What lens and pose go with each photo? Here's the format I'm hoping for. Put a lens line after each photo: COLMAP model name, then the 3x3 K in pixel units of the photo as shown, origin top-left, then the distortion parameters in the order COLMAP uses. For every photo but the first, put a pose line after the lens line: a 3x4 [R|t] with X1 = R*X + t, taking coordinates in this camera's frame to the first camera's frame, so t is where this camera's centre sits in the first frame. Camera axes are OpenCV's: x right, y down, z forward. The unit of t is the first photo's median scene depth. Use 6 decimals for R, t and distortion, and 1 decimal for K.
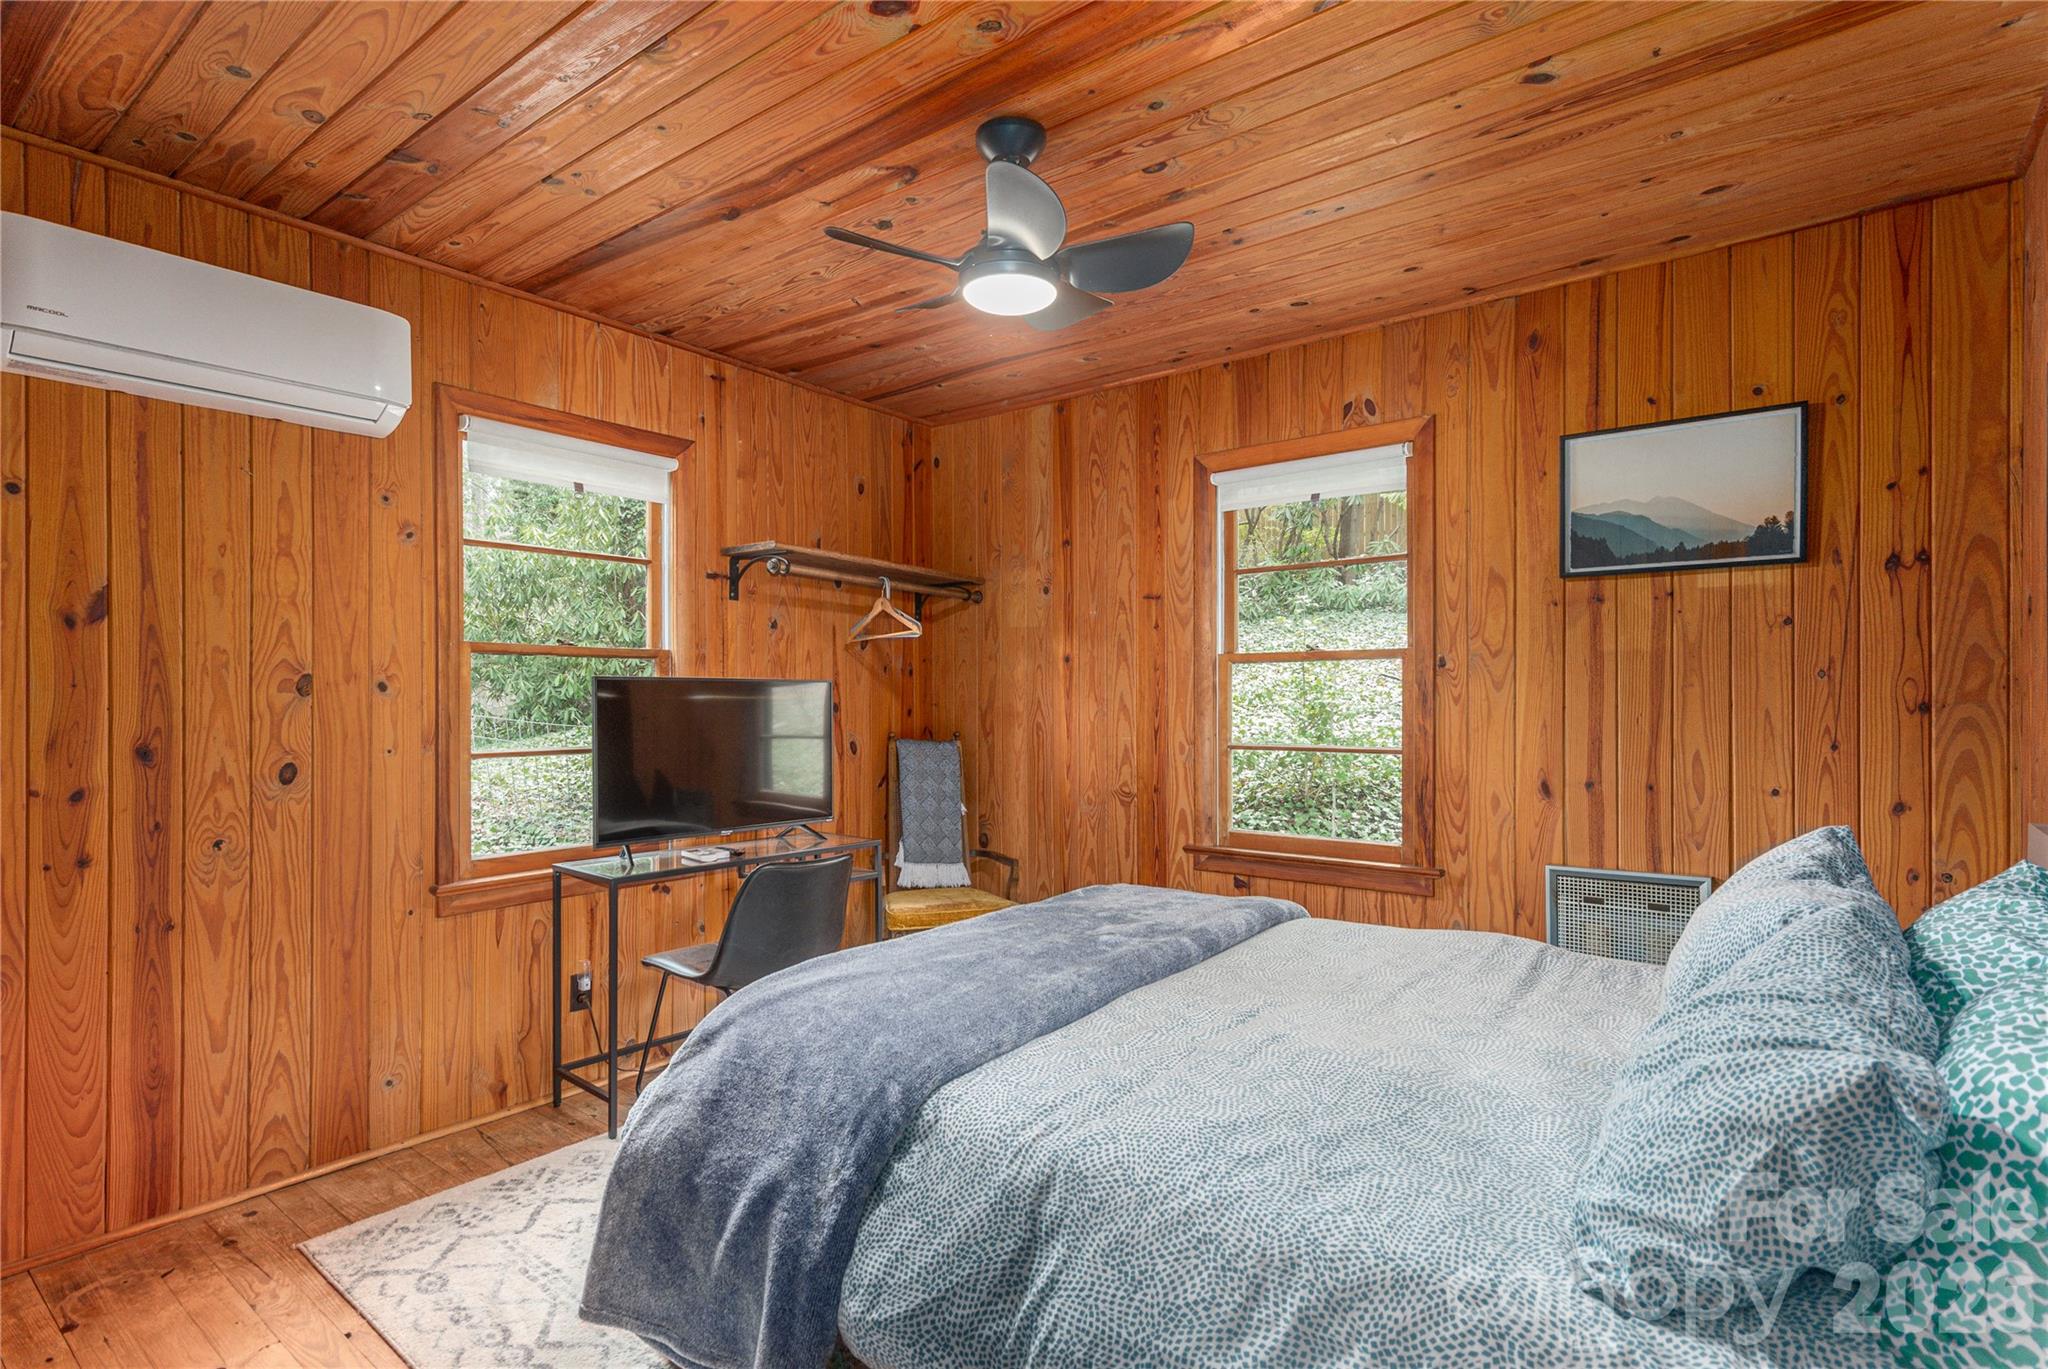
lens RADIAL K [[985.9, 0, 1024.0], [0, 985.9, 684.5], [0, 0, 1]] dist [0.004325, 0.000476]
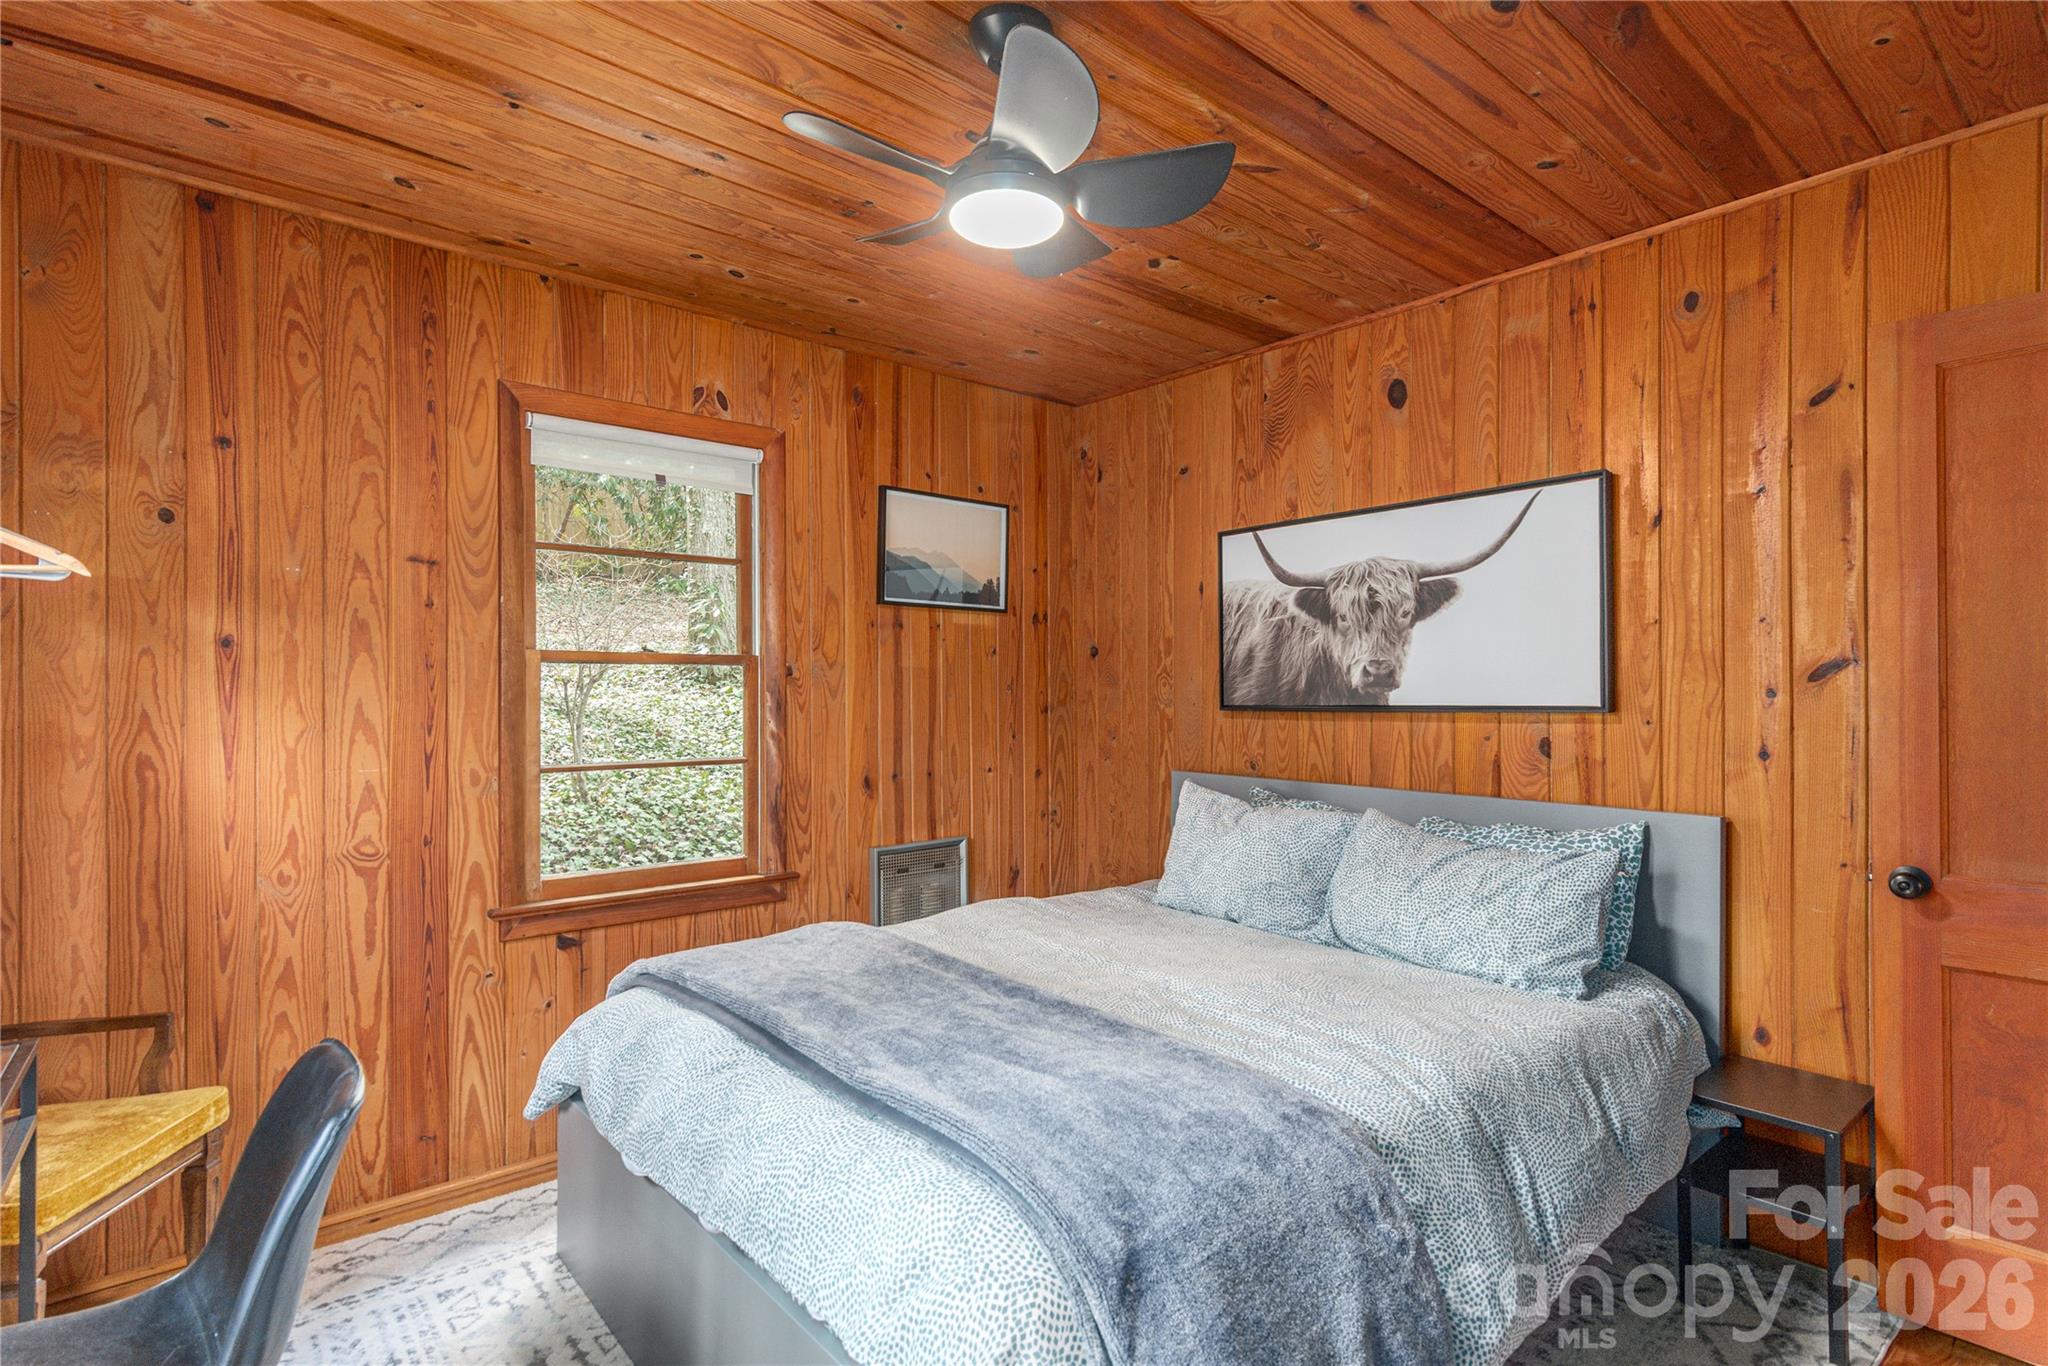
lens RADIAL K [[1007.8, 0, 993.7], [0, 1007.8, 672.5], [0, 0, 1]] dist [0.012831, -0.000091]
pose [[0.226642, 0.026321, 0.973622, -0.556090], [-0.009729, 0.999646, -0.024760, 0.003002], [-0.973930, -0.003861, 0.226818, 0.546084]]
